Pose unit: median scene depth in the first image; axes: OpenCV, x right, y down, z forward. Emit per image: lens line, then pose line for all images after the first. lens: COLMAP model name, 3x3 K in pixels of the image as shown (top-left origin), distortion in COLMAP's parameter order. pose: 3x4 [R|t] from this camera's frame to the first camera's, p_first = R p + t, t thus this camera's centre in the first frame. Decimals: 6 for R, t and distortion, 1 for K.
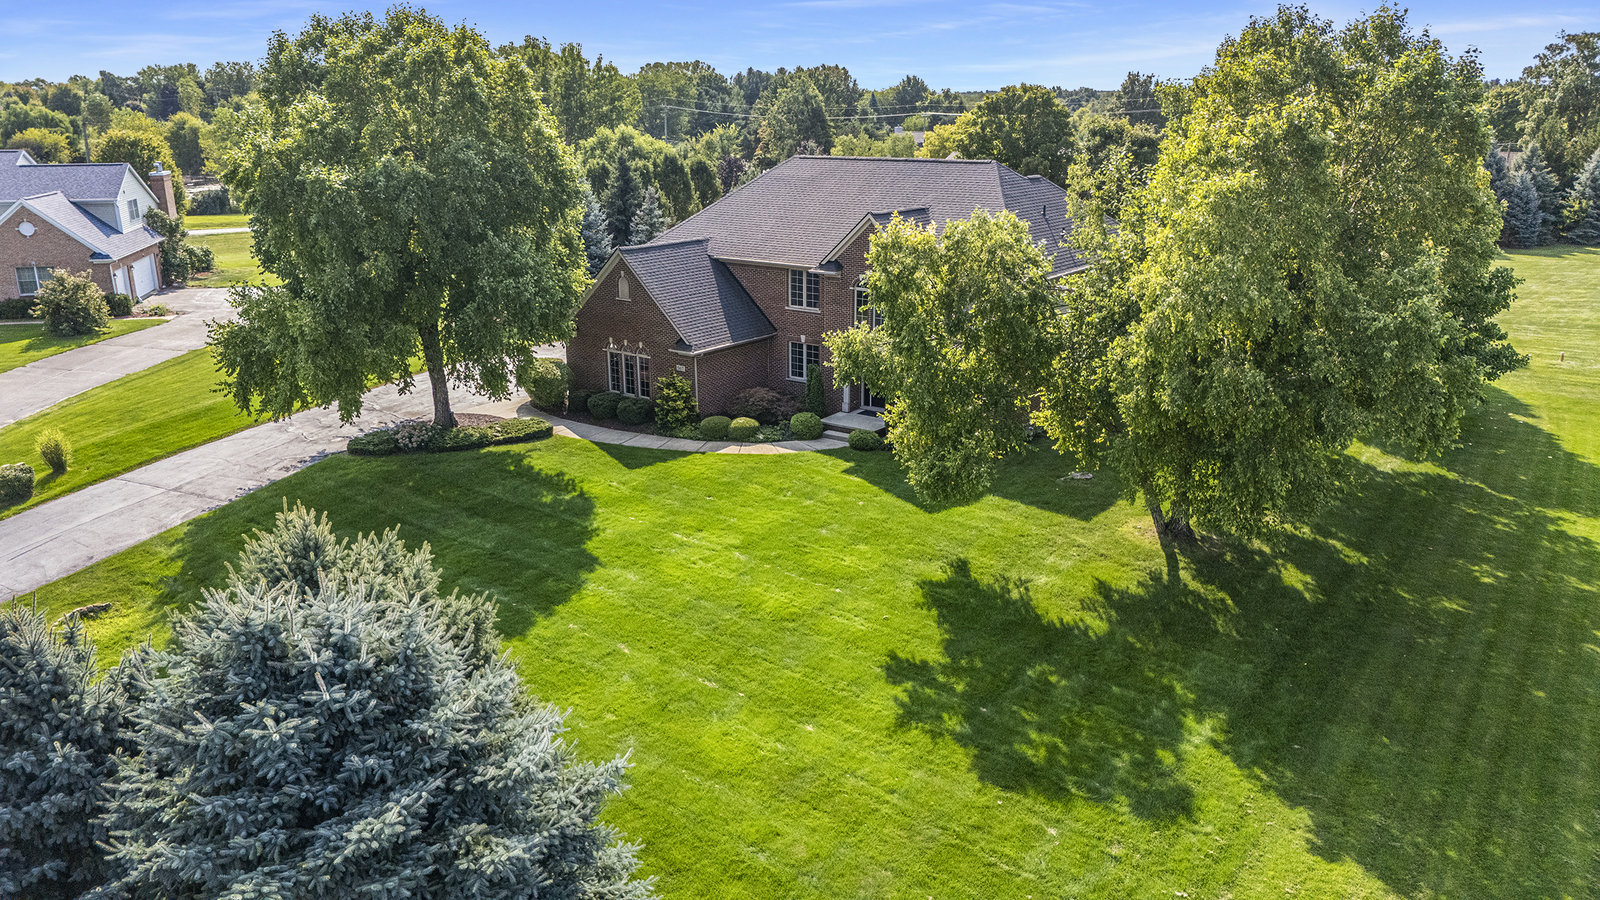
lens RADIAL K [[1175.6, 0, 805.3], [0, 1175.6, 440.1], [0, 0, 1]] dist [0.081298, -0.089772]
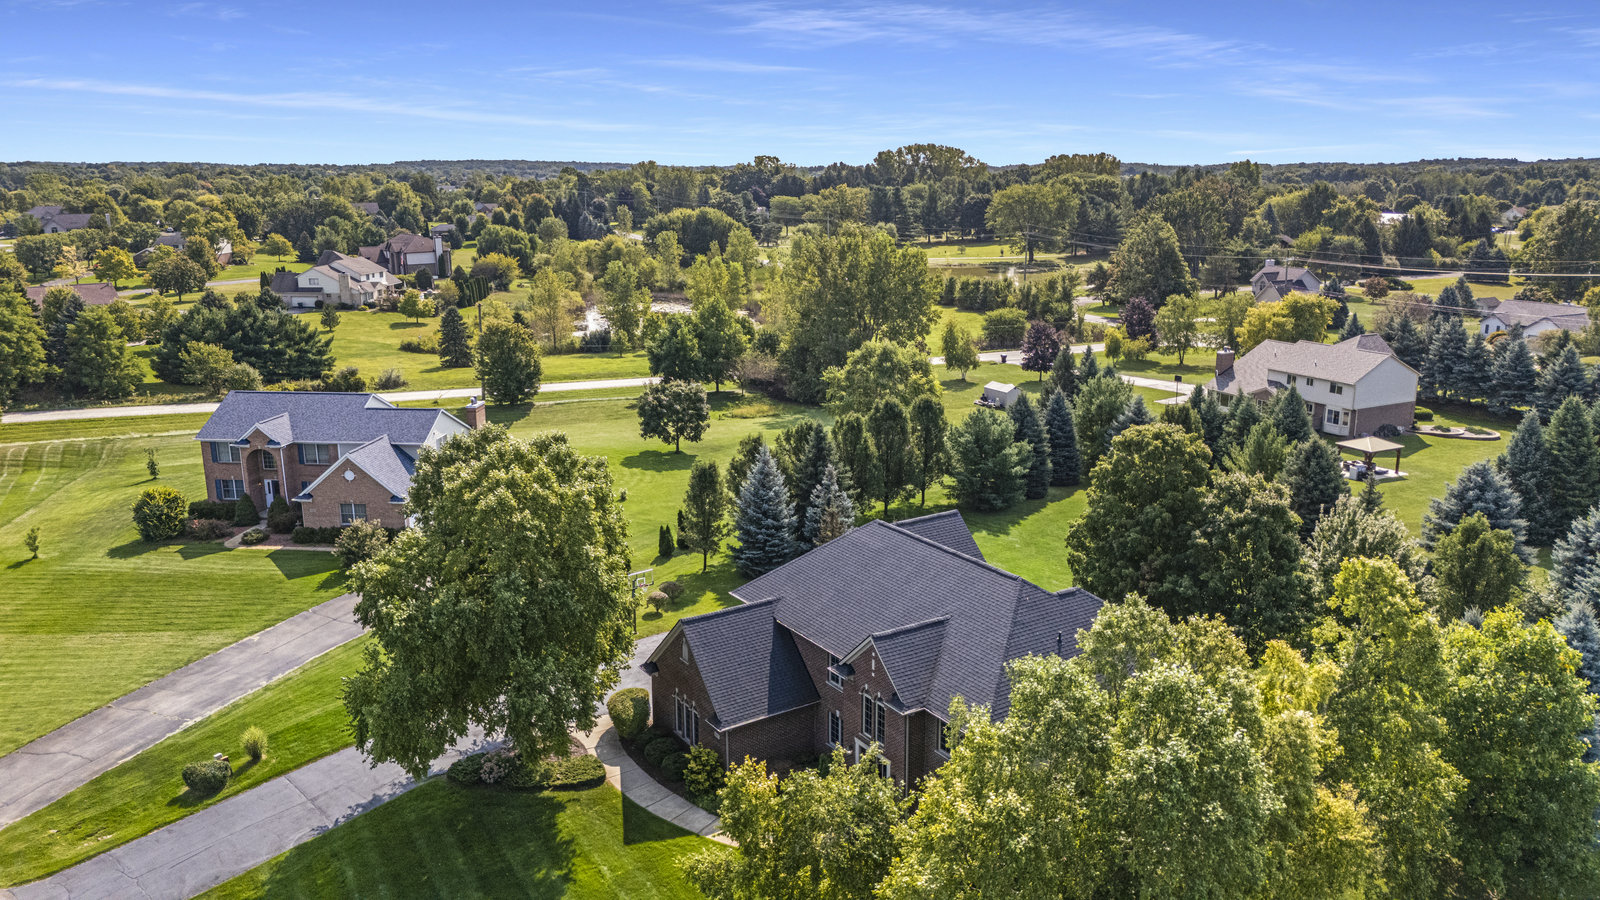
lens RADIAL K [[1175.6, 0, 805.3], [0, 1175.6, 440.1], [0, 0, 1]] dist [0.081298, -0.089772]
pose [[0.938513, 0.080080, -0.335827, 0.308964], [-0.095666, 0.994958, -0.030098, -0.295704], [0.331723, 0.060374, 0.941443, -0.050575]]
